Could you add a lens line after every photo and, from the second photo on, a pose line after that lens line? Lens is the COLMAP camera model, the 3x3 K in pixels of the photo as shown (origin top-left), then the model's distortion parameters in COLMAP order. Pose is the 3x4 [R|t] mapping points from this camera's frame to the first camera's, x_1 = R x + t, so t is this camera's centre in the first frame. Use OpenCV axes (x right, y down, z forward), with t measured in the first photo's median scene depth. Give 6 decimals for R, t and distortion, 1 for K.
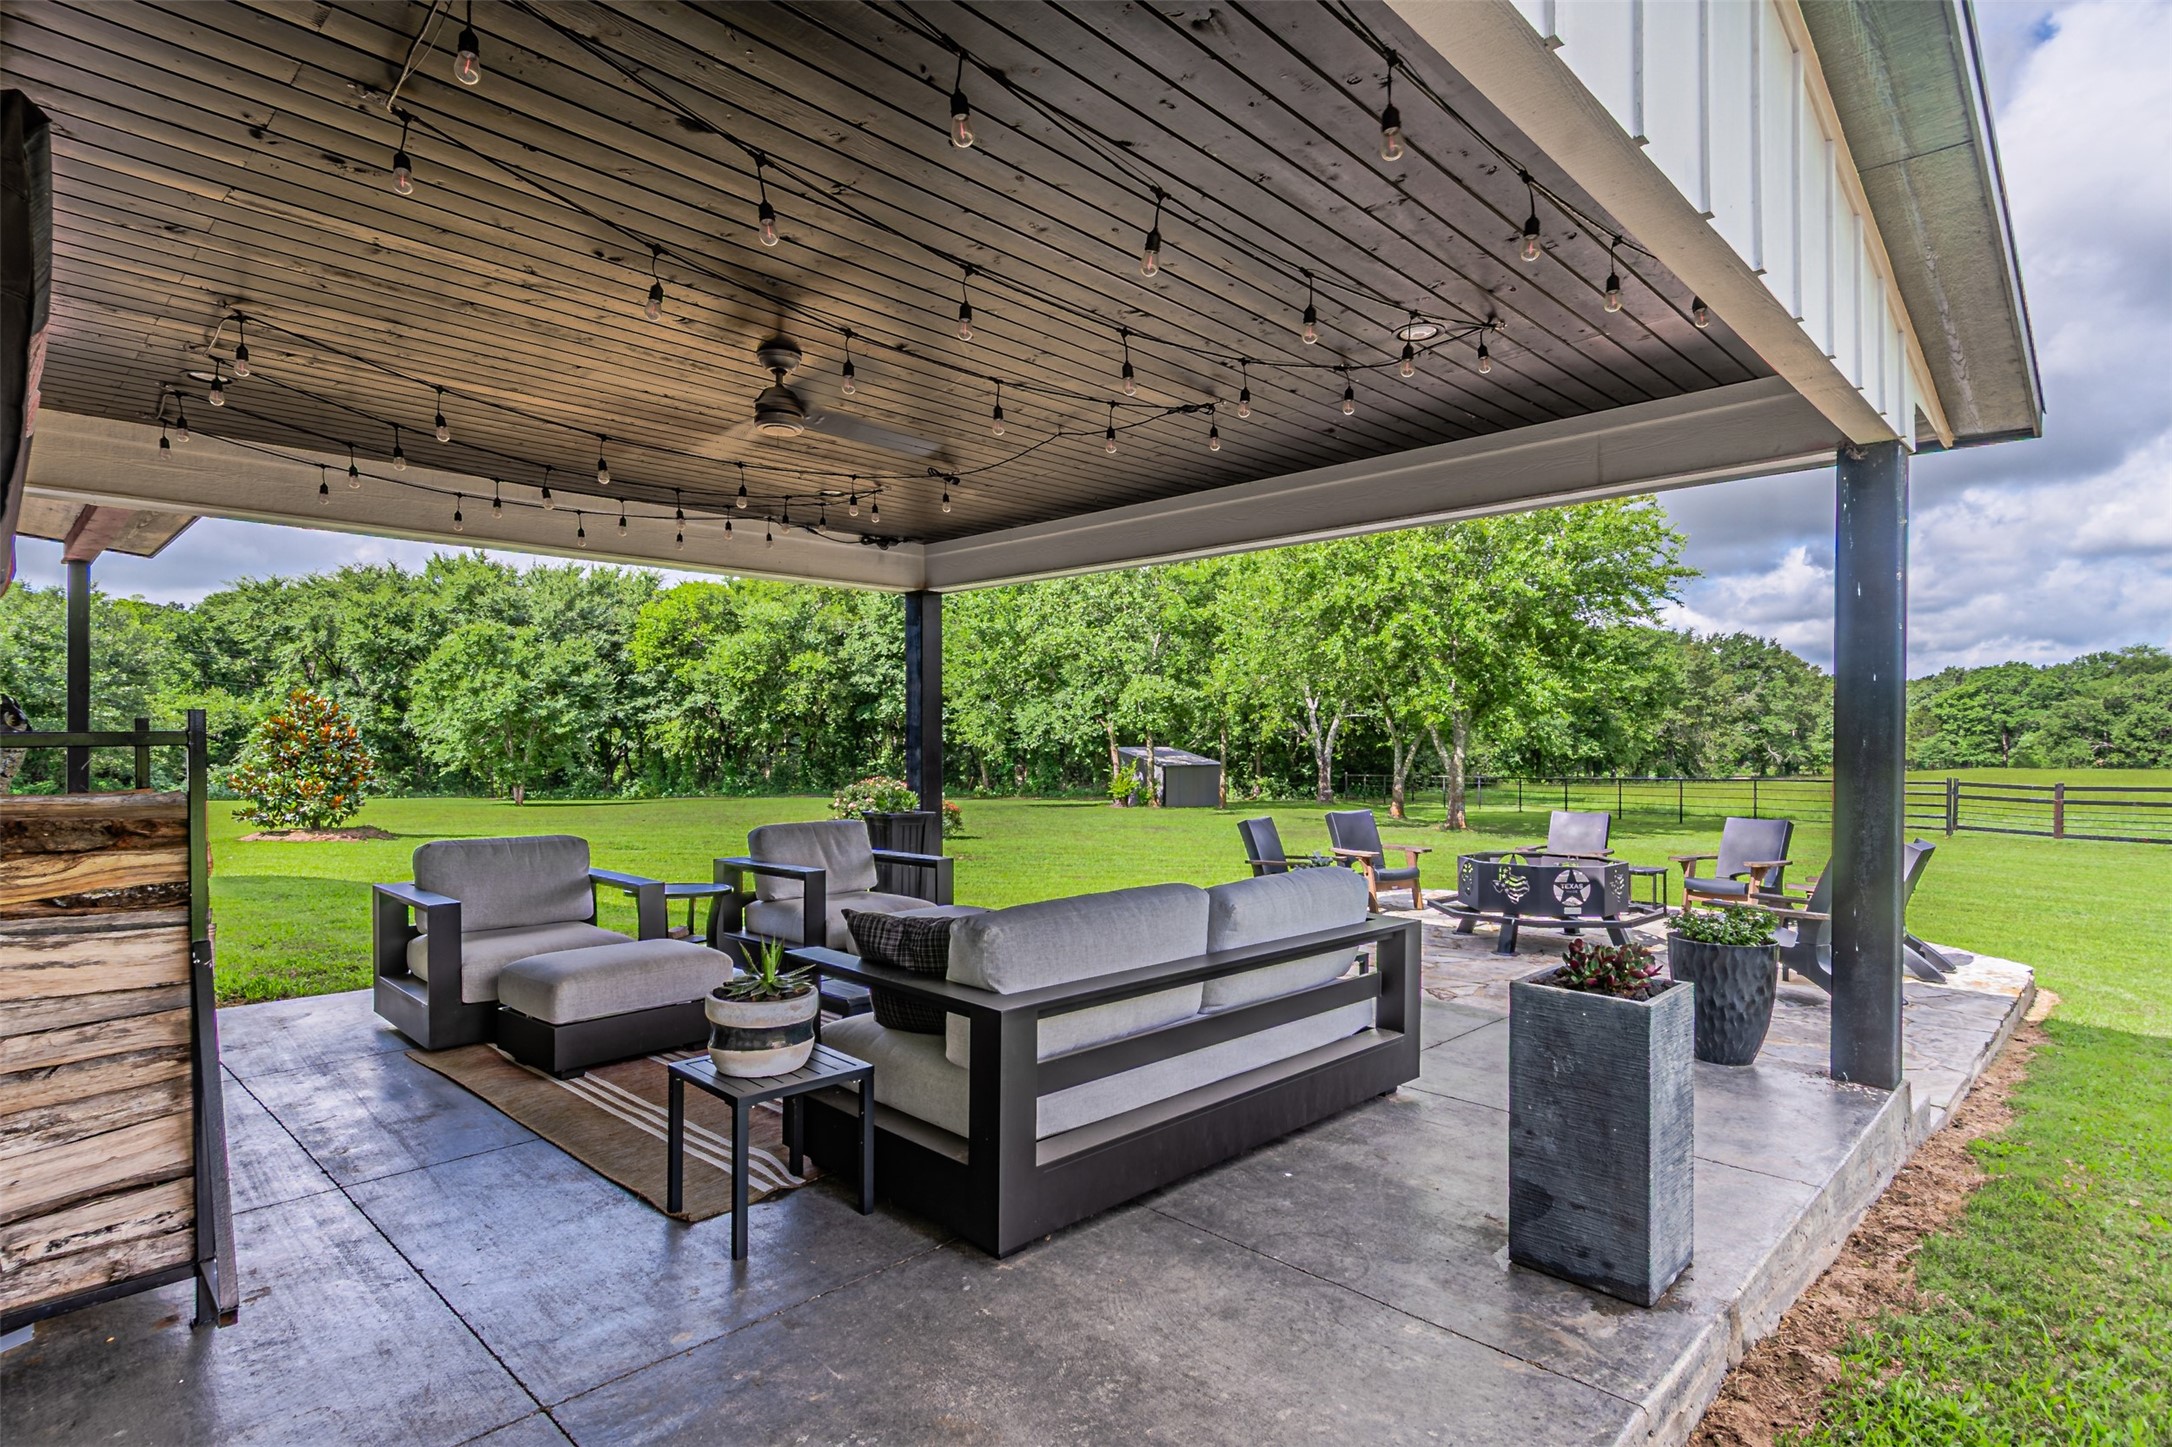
lens RADIAL K [[1114.2, 0, 1082.0], [0, 1114.2, 749.0], [0, 0, 1]] dist [0.017962, -0.000808]
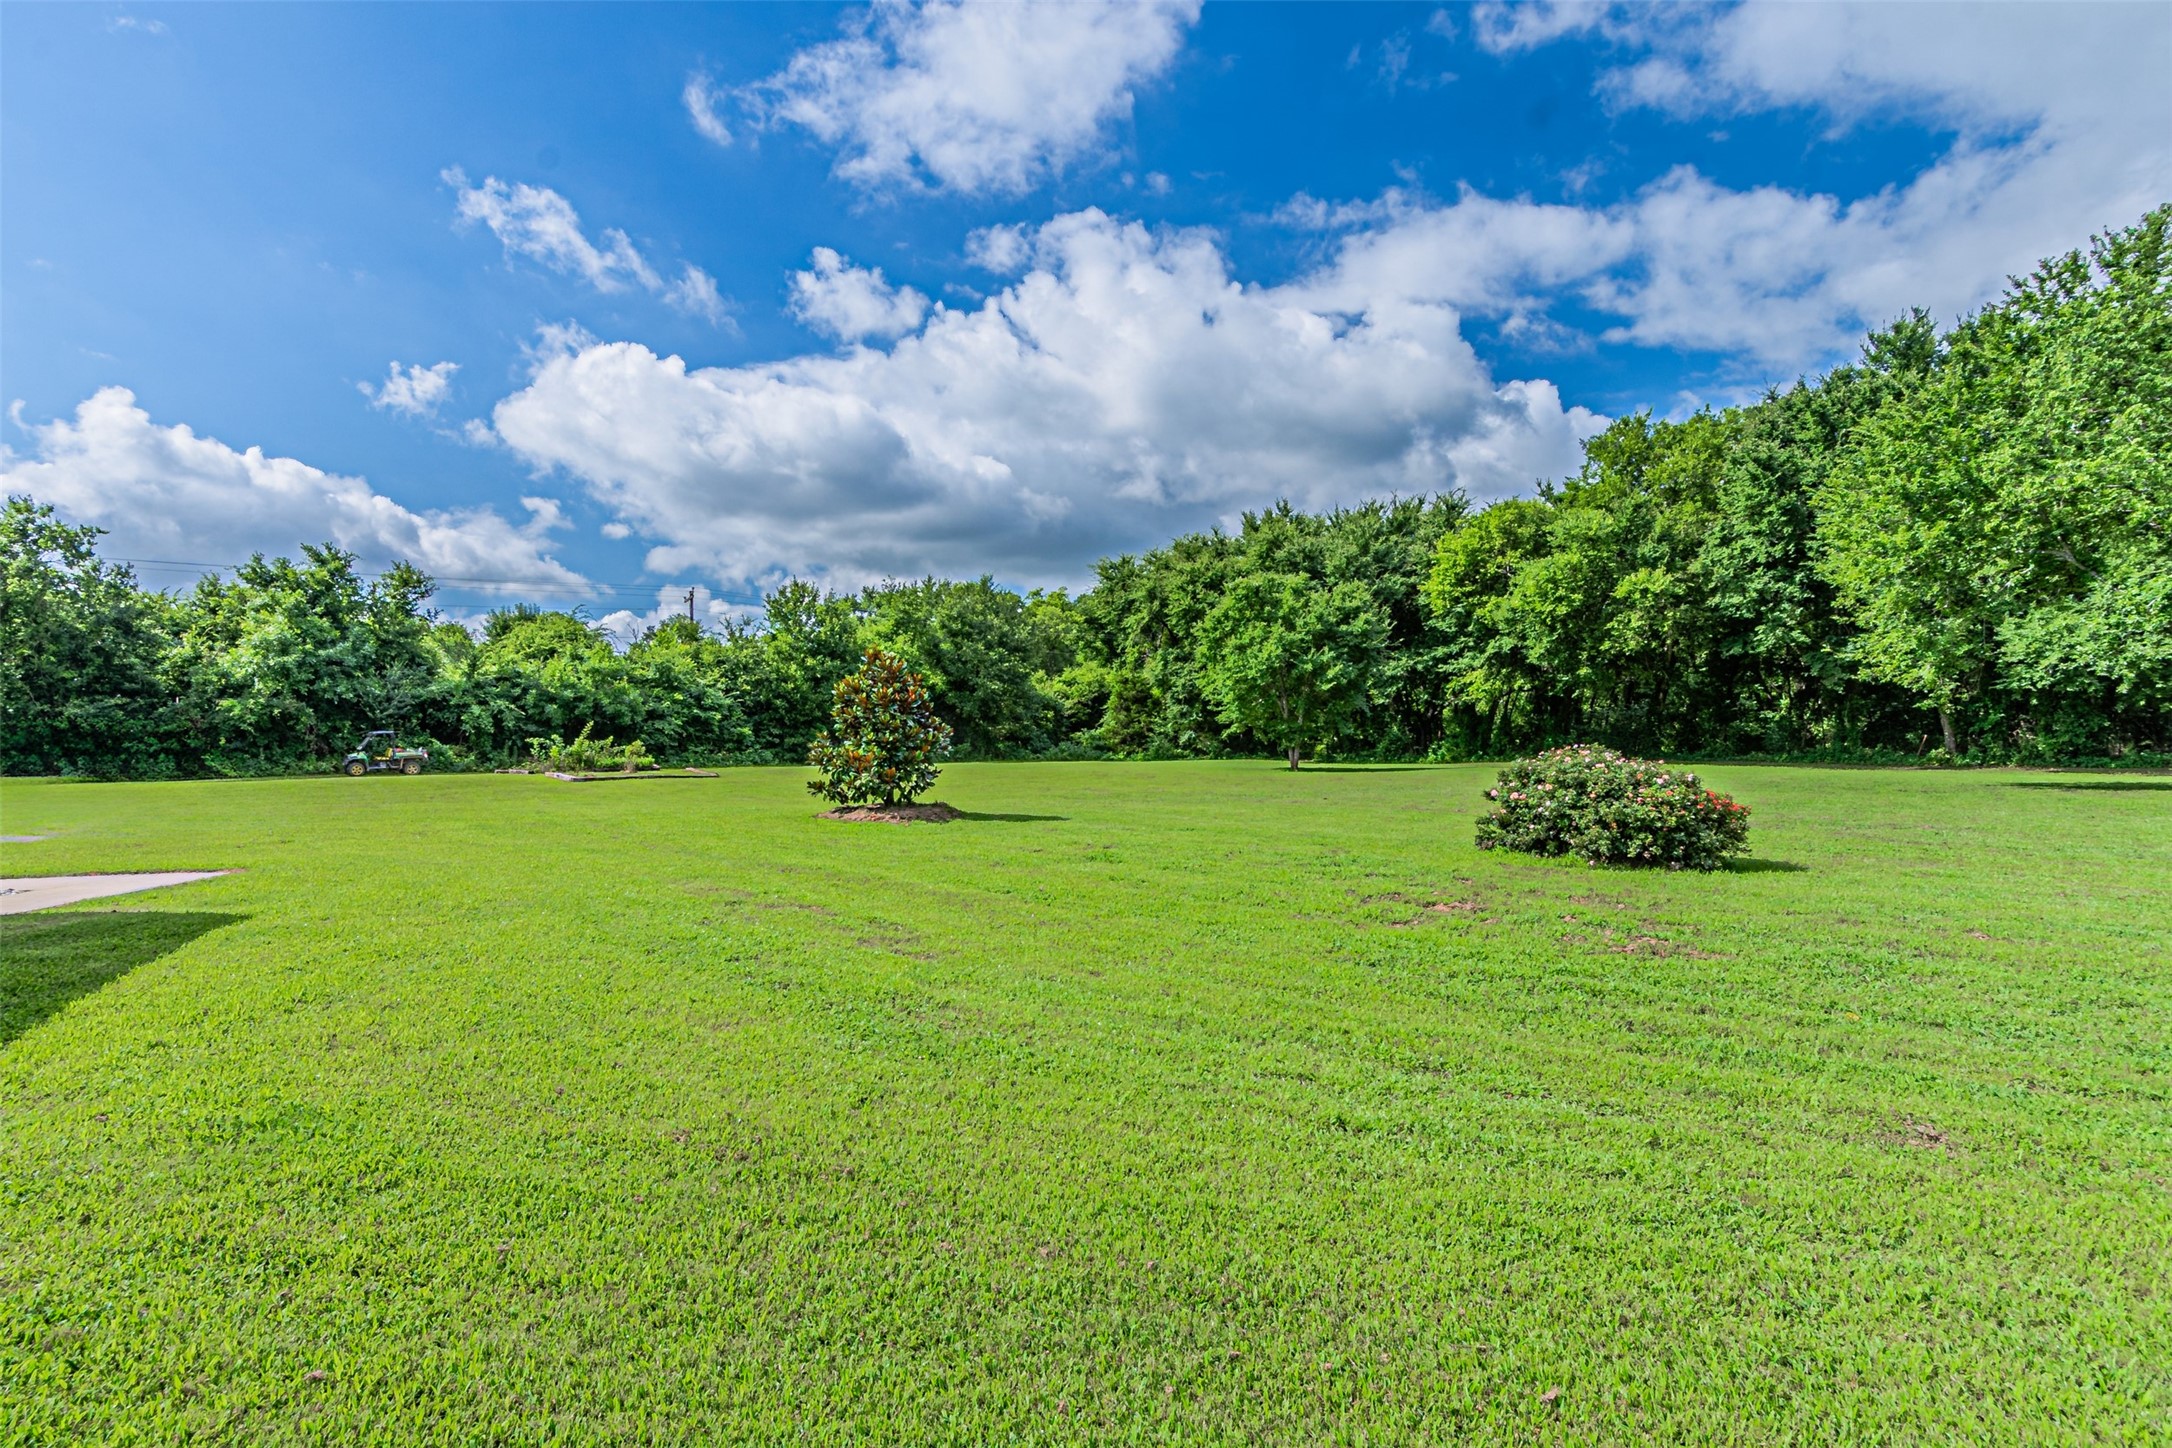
lens RADIAL K [[1114.2, 0, 1082.0], [0, 1114.2, 749.5], [0, 0, 1]] dist [0.017962, -0.000808]
pose [[0.712872, 0.003269, -0.701286, 0.013886], [0.023968, 0.999291, 0.029022, 0.002562], [0.700884, -0.037497, 0.712289, 0.193739]]
